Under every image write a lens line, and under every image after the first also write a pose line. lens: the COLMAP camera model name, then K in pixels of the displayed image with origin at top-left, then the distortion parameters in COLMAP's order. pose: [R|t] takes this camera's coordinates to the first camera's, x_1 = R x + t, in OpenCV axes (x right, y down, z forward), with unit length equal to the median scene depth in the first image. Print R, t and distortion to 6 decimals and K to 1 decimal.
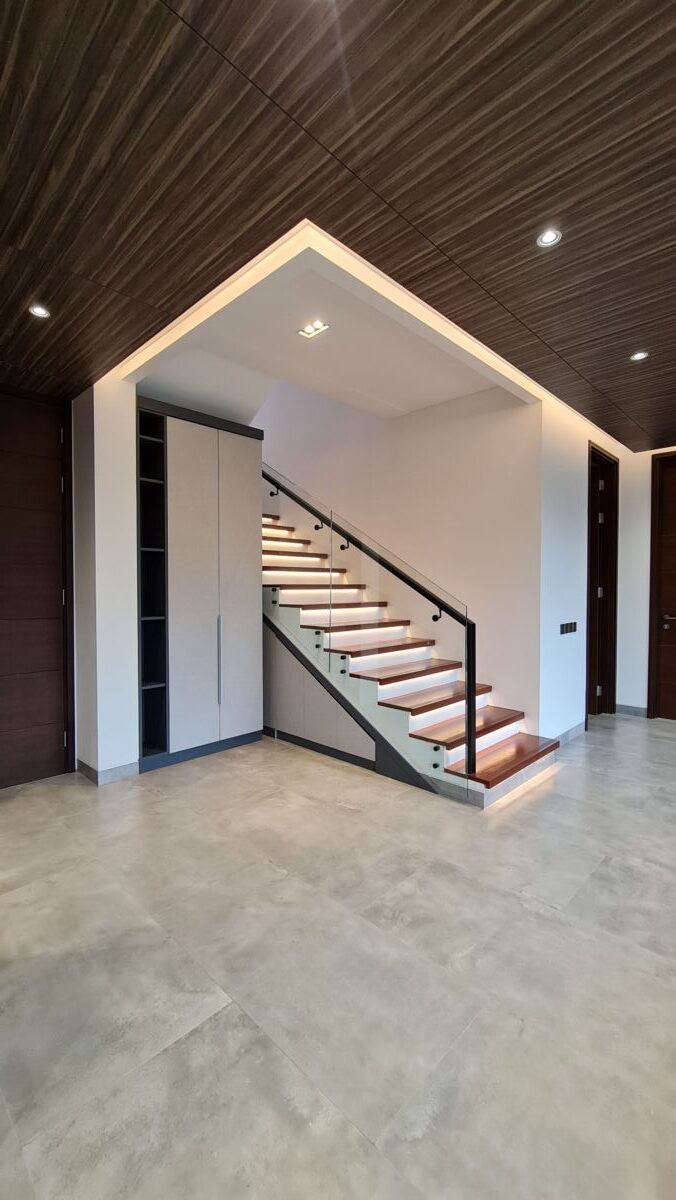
lens RADIAL K [[488.2, 0, 339.1], [0, 488.2, 594.0], [0, 0, 1]] dist [-0.001375, -0.000047]
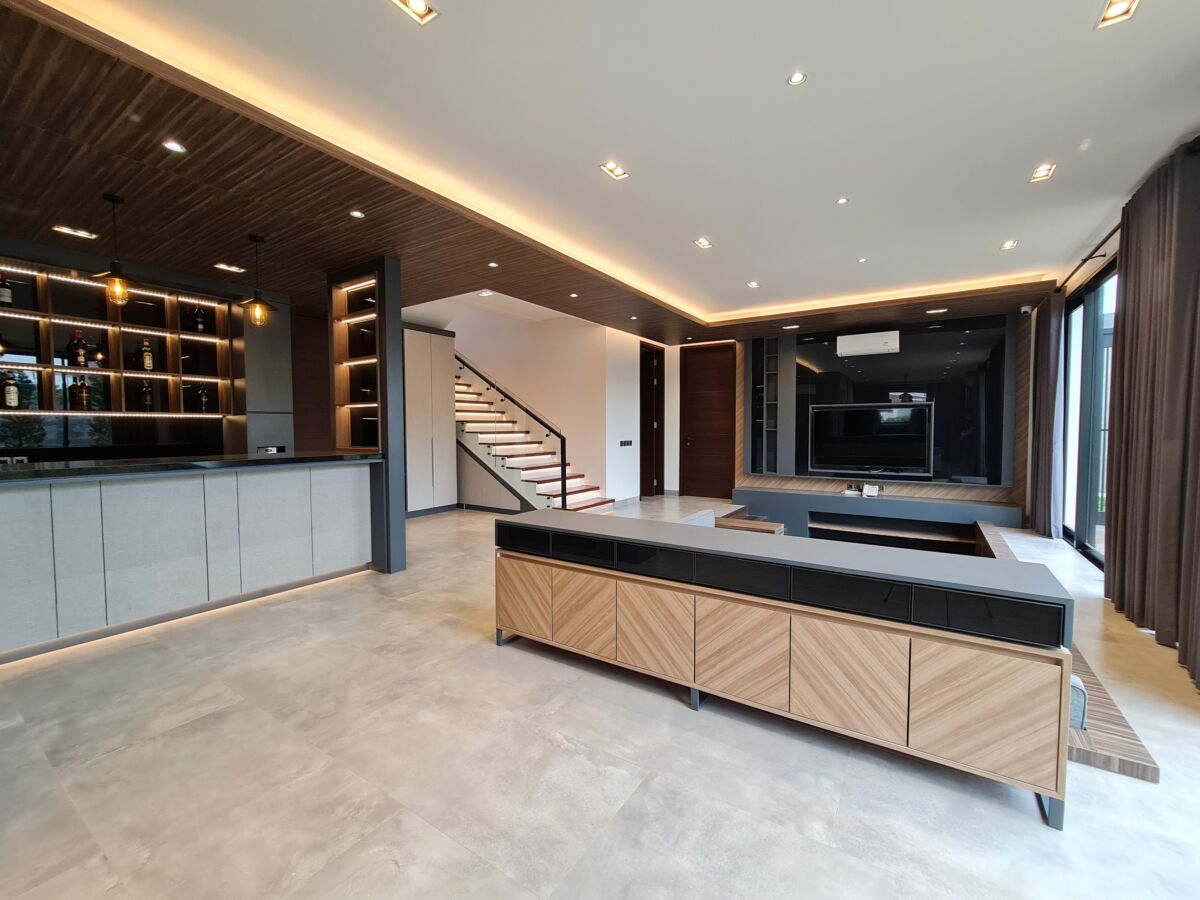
lens RADIAL K [[490.3, 0, 598.8], [0, 490.3, 447.5], [0, 0, 1]] dist [0.000571, 0.000036]
pose [[0.981715, -0.012098, 0.189971, 0.010906], [0.007713, 0.999687, 0.023808, 0.039914], [-0.190199, -0.021907, 0.981501, -0.826679]]
